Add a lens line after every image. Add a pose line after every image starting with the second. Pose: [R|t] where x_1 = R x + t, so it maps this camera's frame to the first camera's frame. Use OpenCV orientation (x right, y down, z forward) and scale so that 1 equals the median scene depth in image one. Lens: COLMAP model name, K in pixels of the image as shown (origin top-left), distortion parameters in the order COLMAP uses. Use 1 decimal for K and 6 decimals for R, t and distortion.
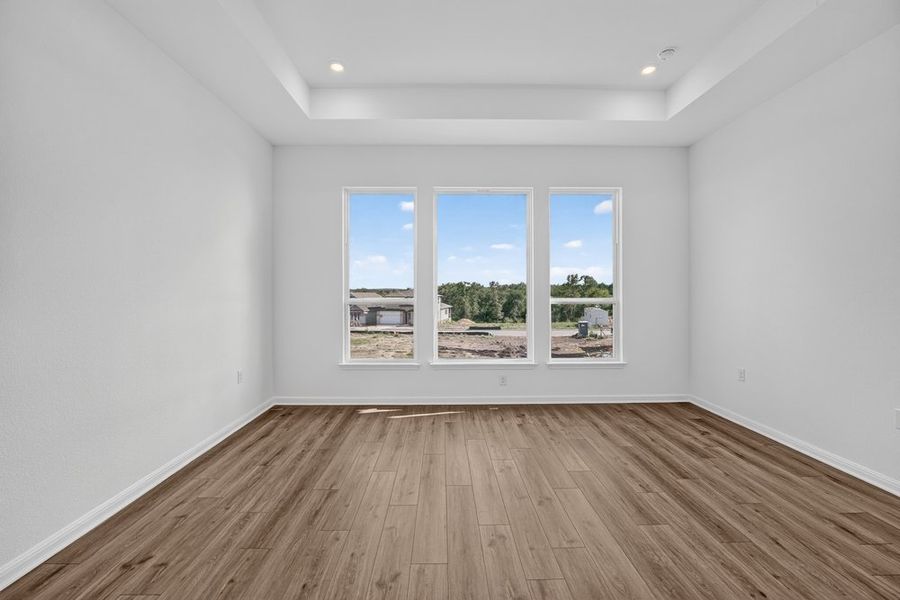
lens RADIAL K [[368.9, 0, 455.1], [0, 368.9, 296.5], [0, 0, 1]] dist [-0.027380, 0.000887]
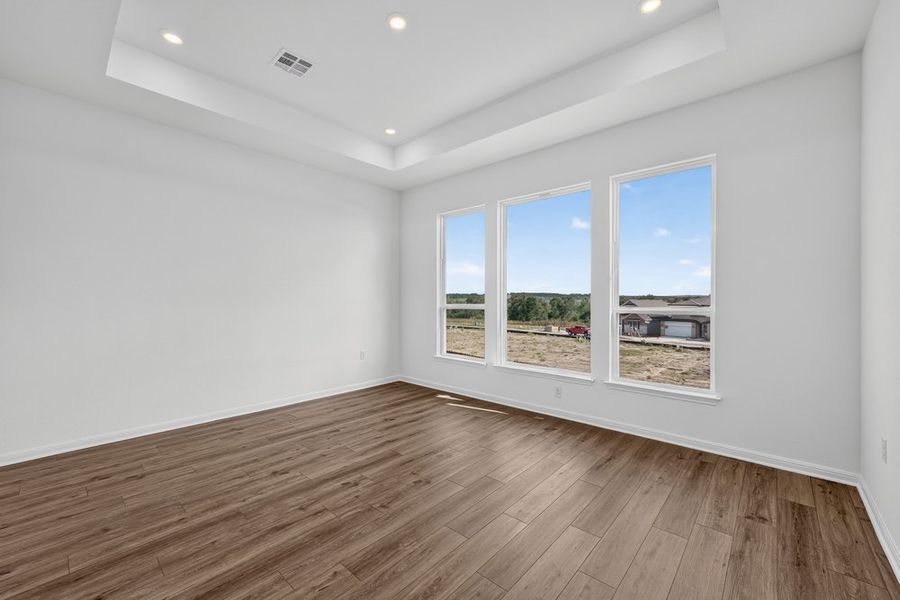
lens RADIAL K [[368.9, 0, 446.2], [0, 368.9, 302.8], [0, 0, 1]] dist [-0.027380, 0.000887]
pose [[0.734147, 0.017289, -0.678770, 0.548653], [-0.018248, 0.999817, 0.005730, -0.003423], [0.678745, 0.008179, 0.734329, 0.108907]]
